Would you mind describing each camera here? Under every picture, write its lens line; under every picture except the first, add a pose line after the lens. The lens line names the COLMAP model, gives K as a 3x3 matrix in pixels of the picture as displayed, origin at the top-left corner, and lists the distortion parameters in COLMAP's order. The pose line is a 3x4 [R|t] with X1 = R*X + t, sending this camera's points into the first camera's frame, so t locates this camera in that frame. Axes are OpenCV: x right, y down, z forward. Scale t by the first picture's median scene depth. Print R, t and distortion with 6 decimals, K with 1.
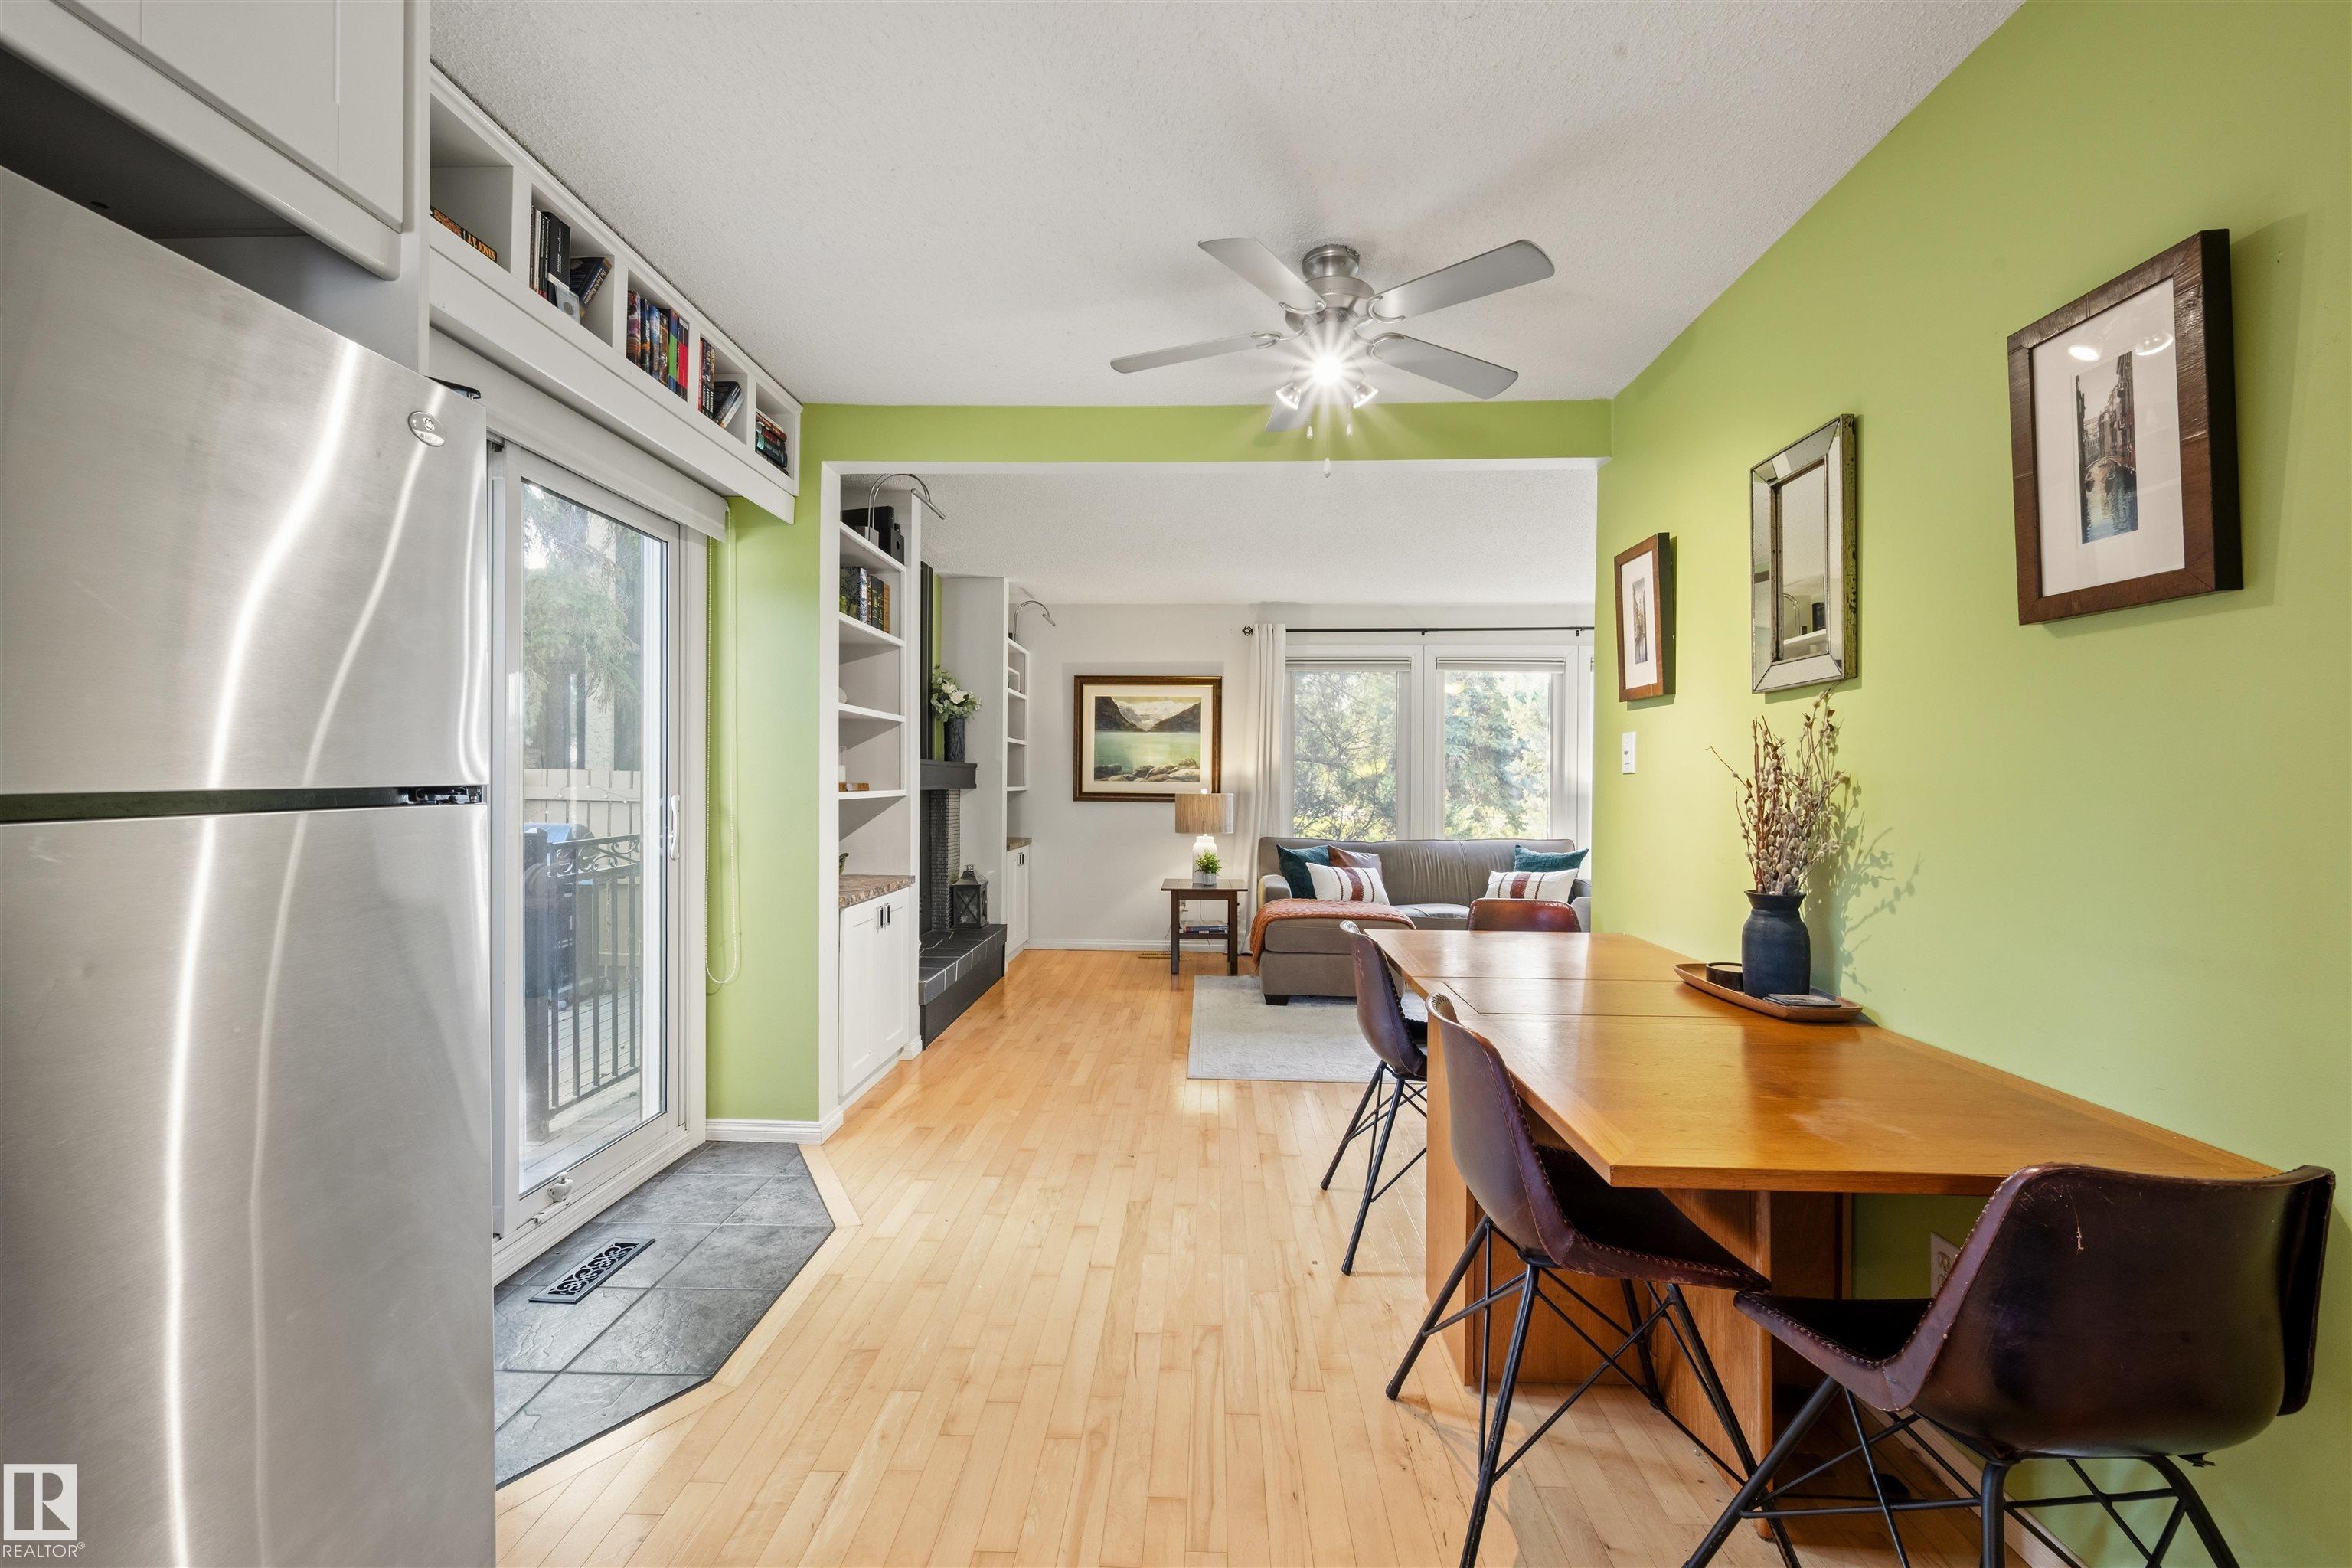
lens RADIAL K [[929.9, 0, 1178.7], [0, 929.9, 783.0], [0, 0, 1]] dist [0.000709, 0.000037]
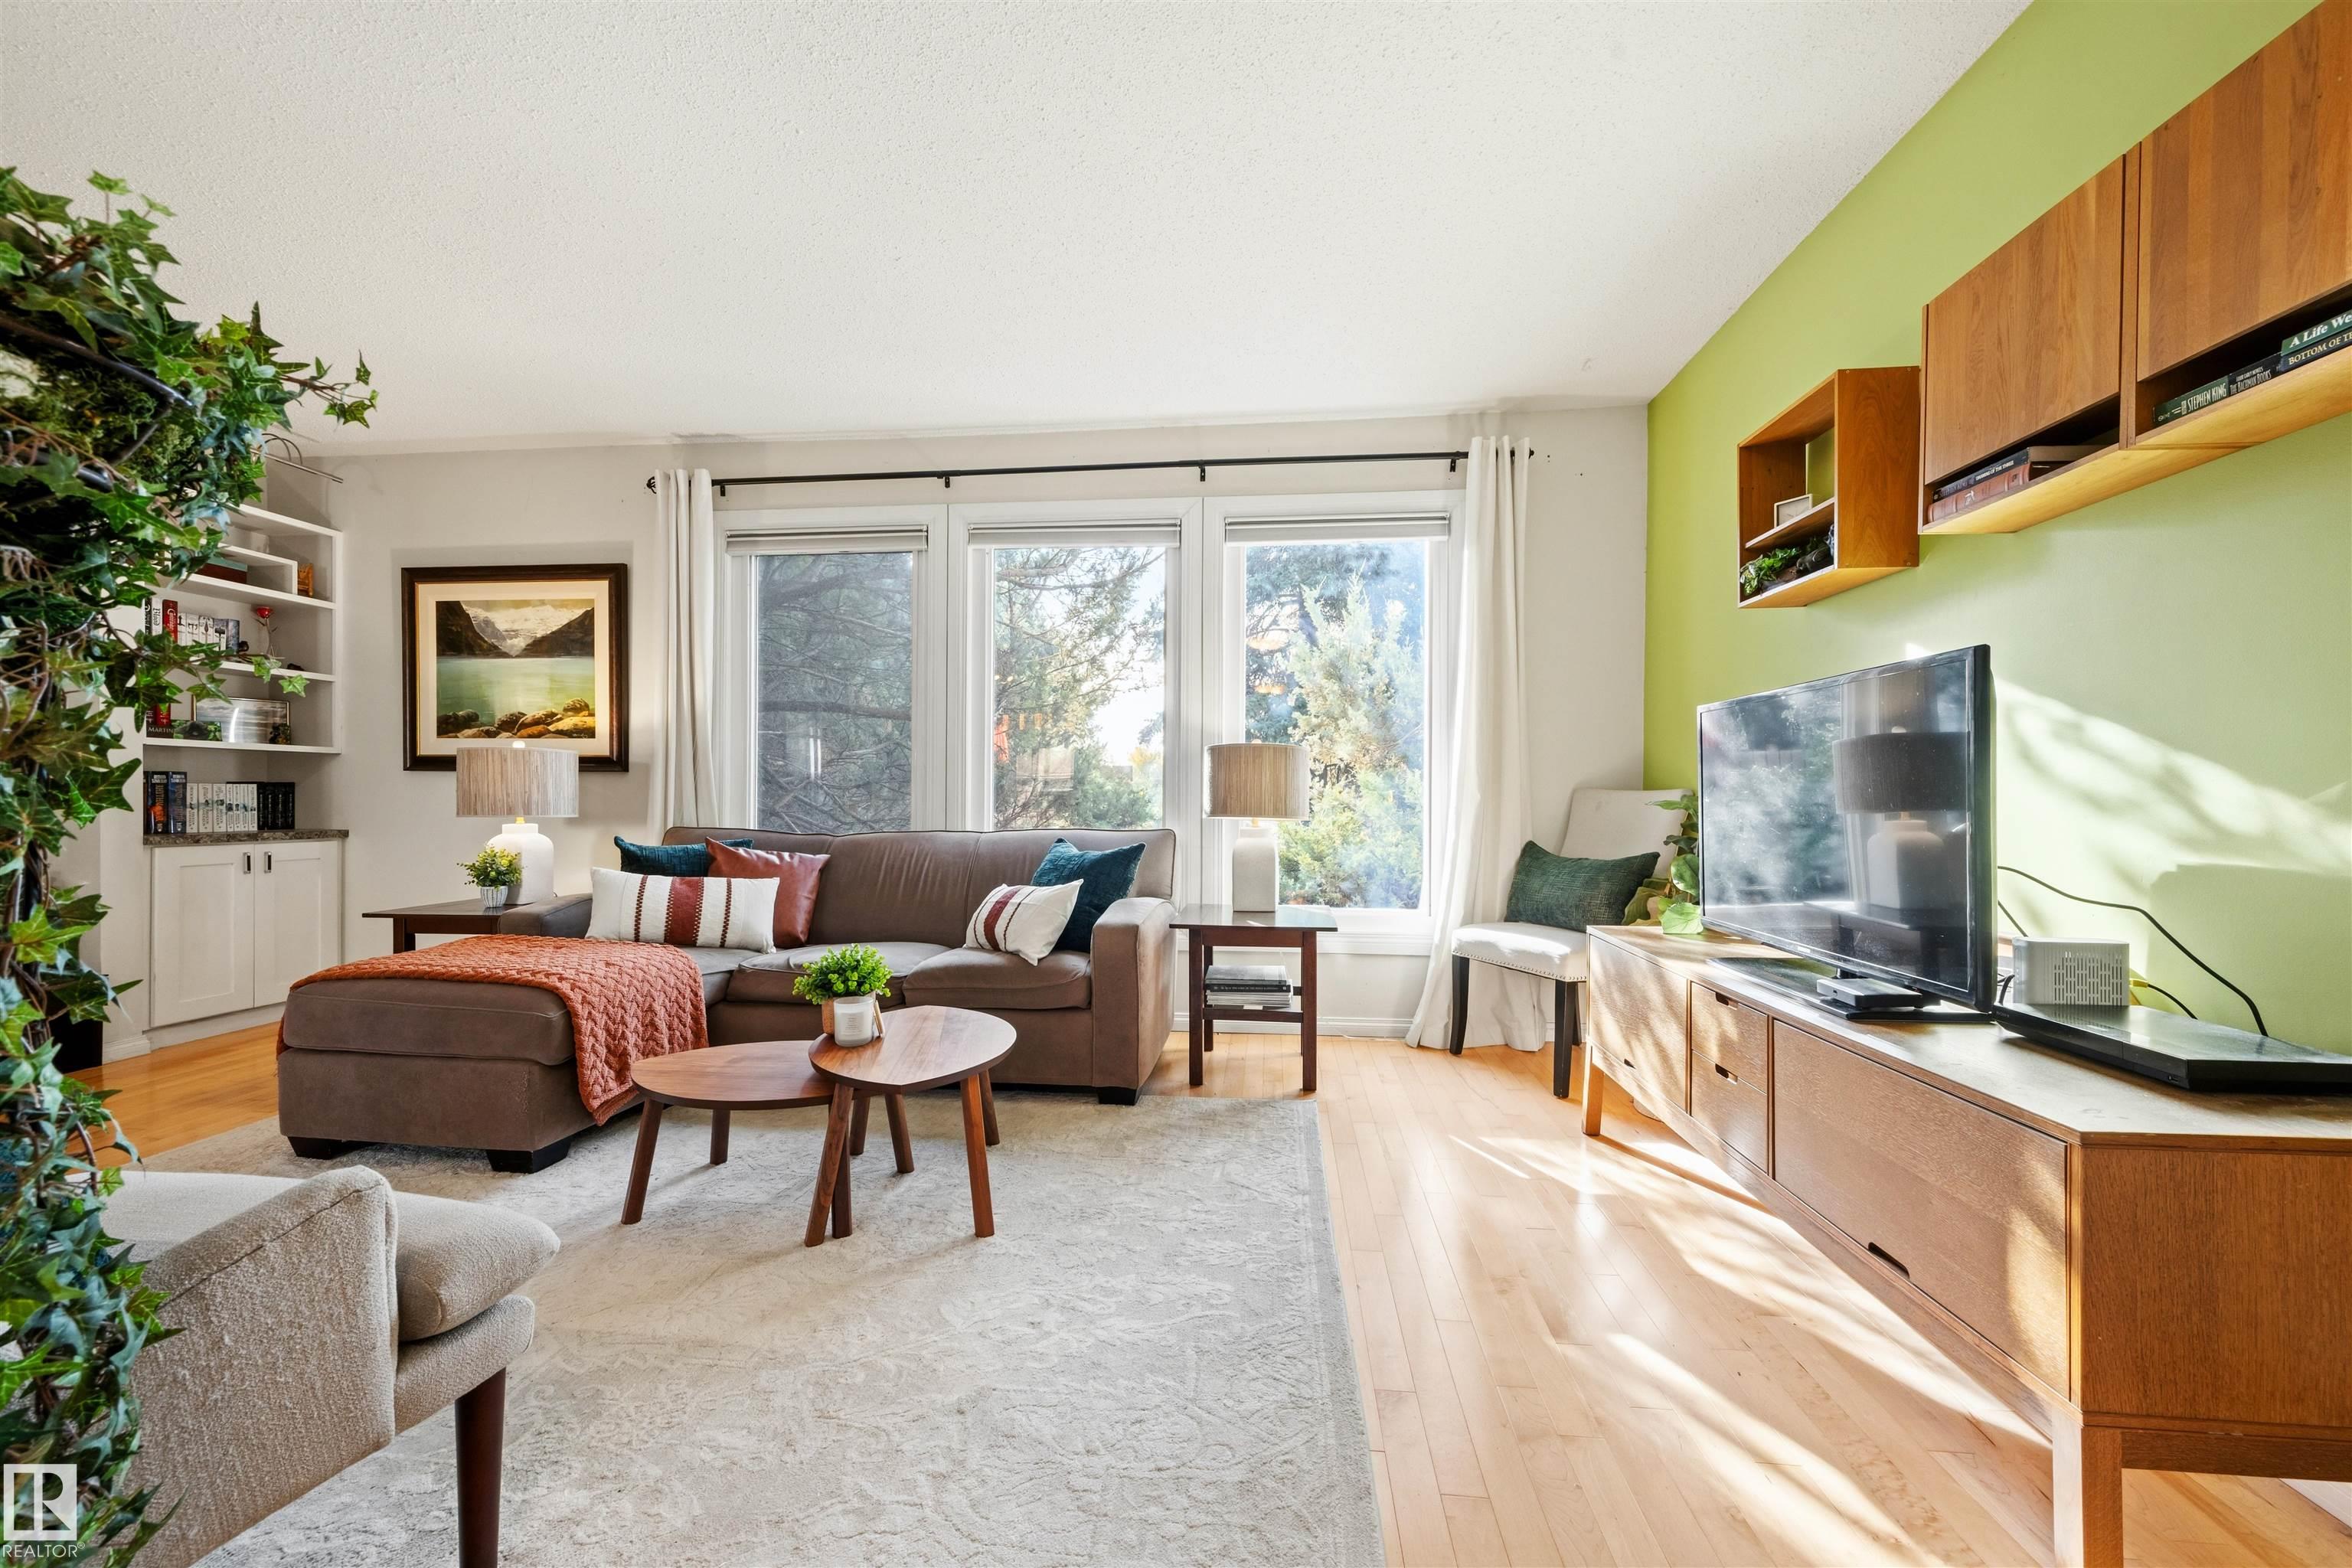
lens RADIAL K [[925.0, 0, 1177.4], [0, 925.0, 796.8], [0, 0, 1]] dist [-0.000016, -0.000010]
pose [[0.997638, -0.003194, -0.068617, 0.484973], [0.002910, 0.999987, -0.004245, 0.044871], [0.068629, 0.004036, 0.997634, 0.455858]]
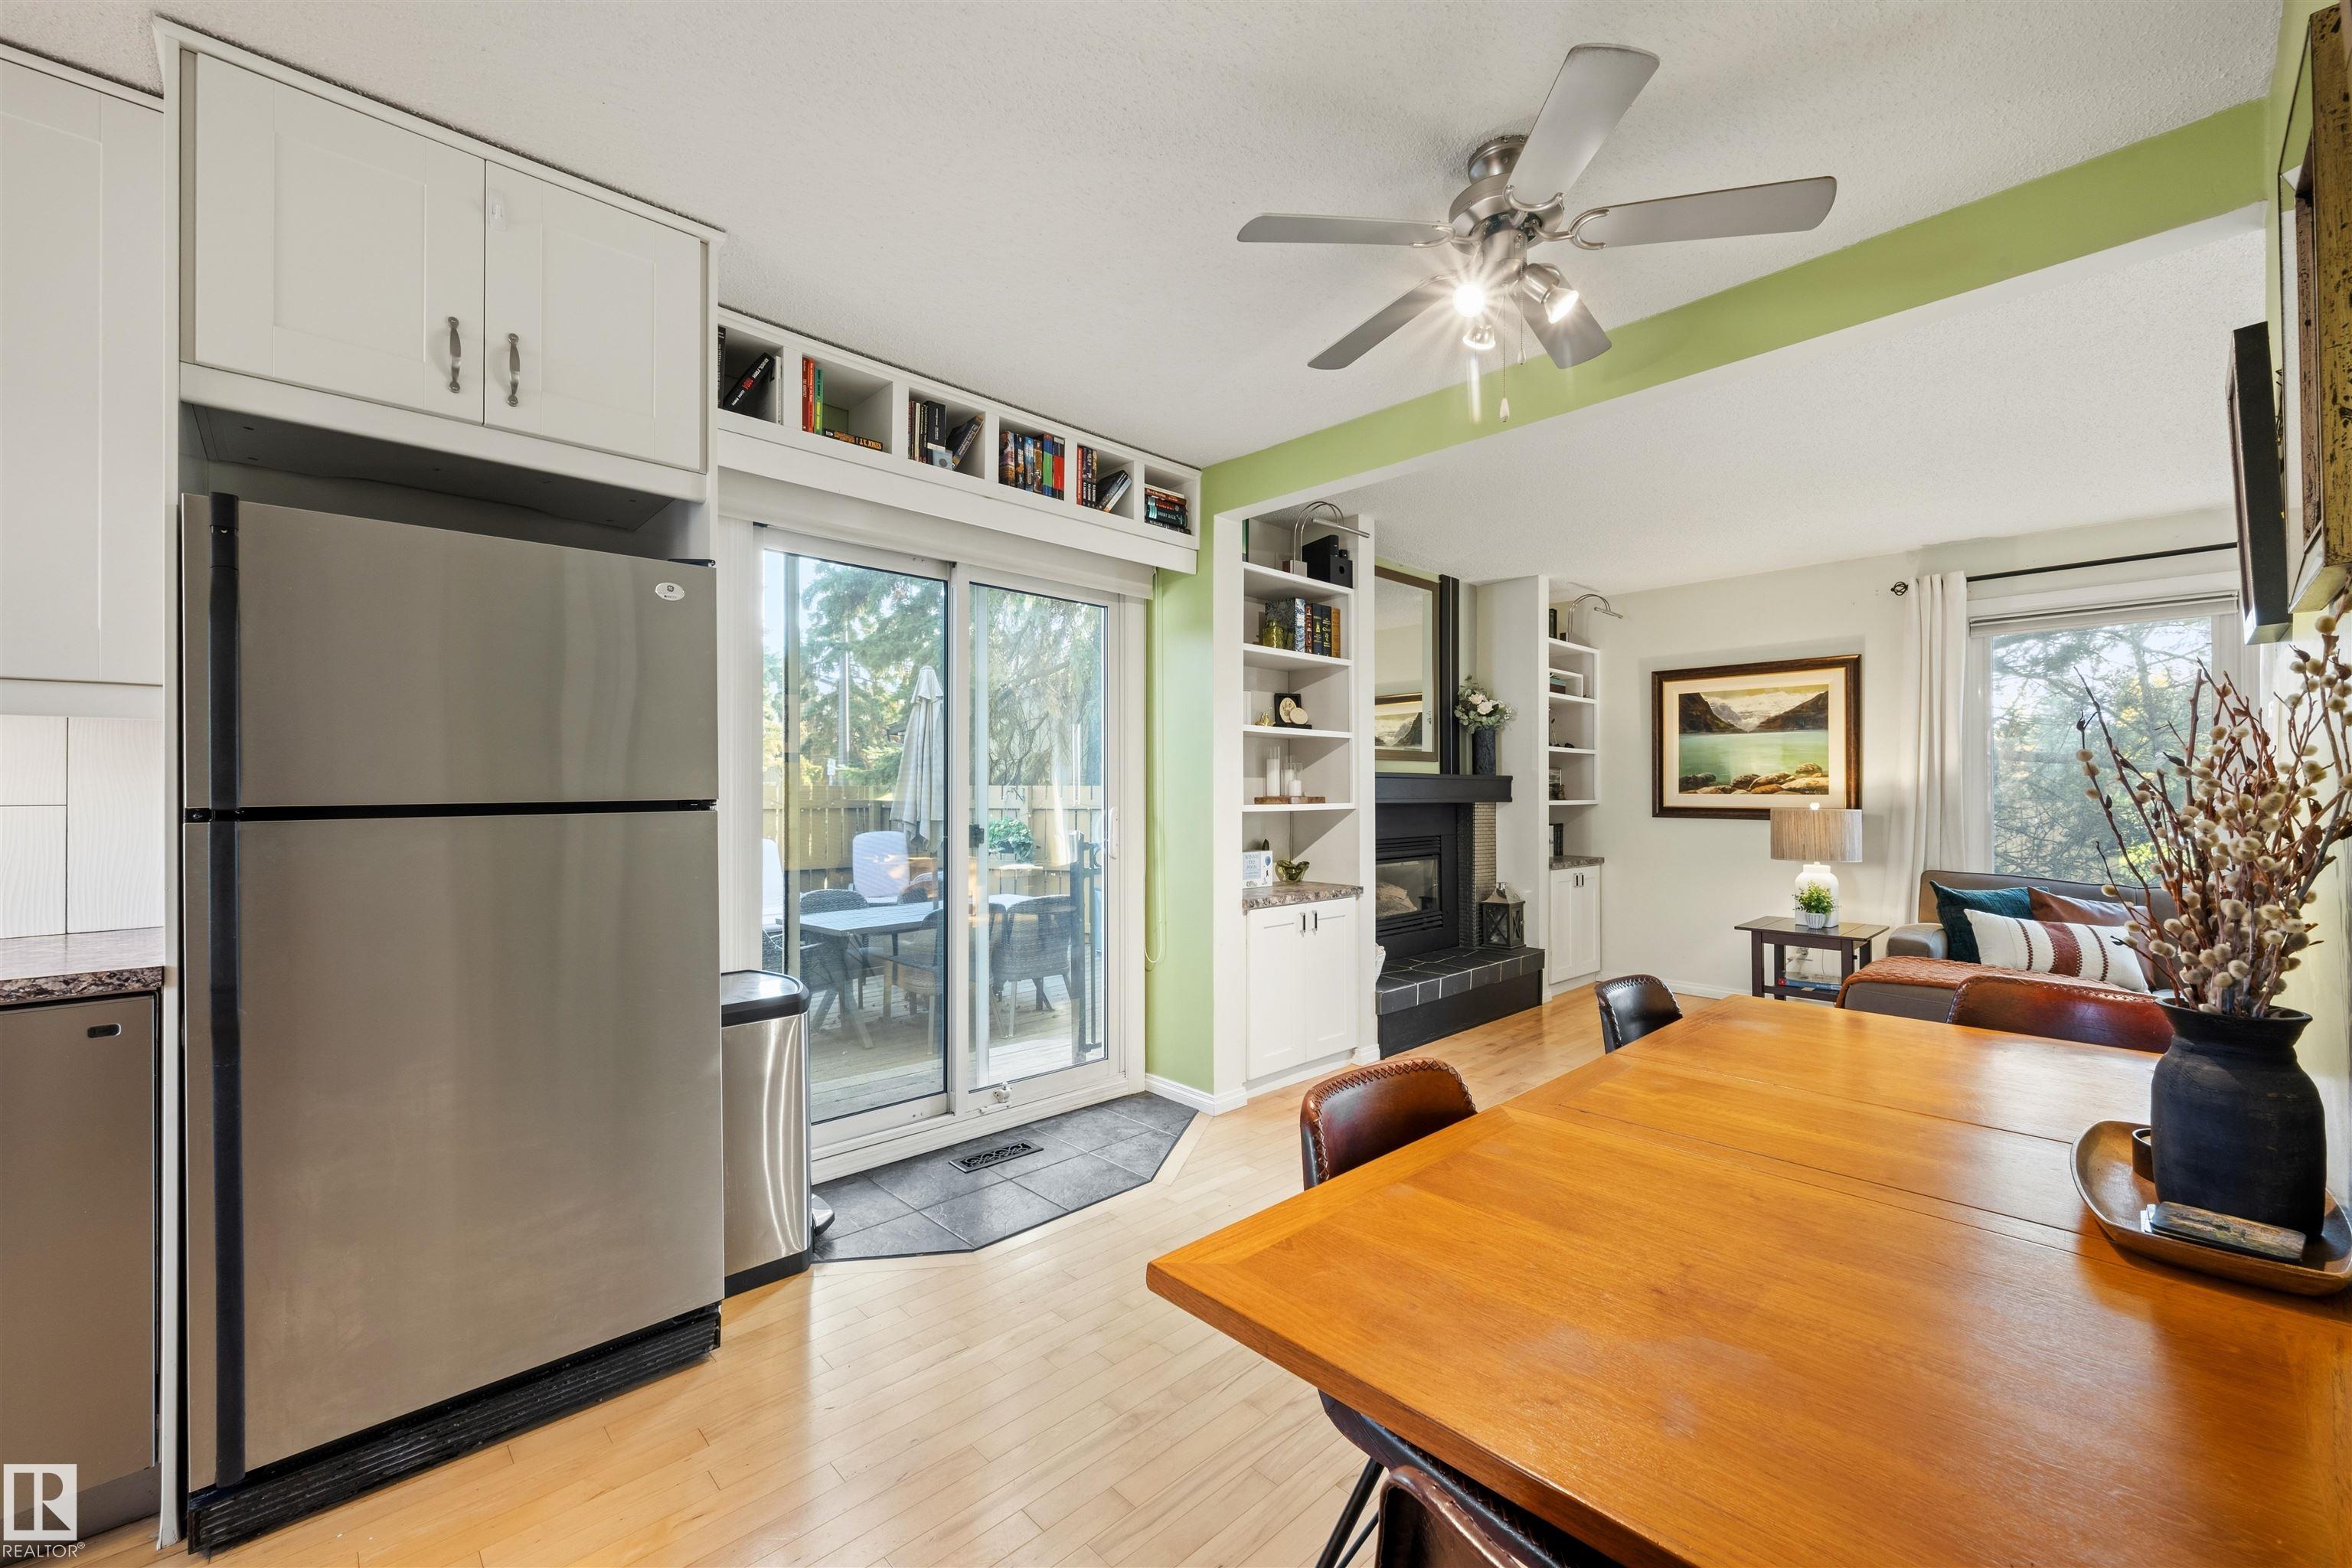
lens RADIAL K [[929.9, 0, 1178.7], [0, 929.9, 783.0], [0, 0, 1]] dist [0.000709, 0.000037]
pose [[0.713554, -0.011971, -0.700498, 0.194074], [0.001951, 0.999884, -0.015100, 0.000093], [0.700598, 0.009408, 0.713494, 0.080564]]
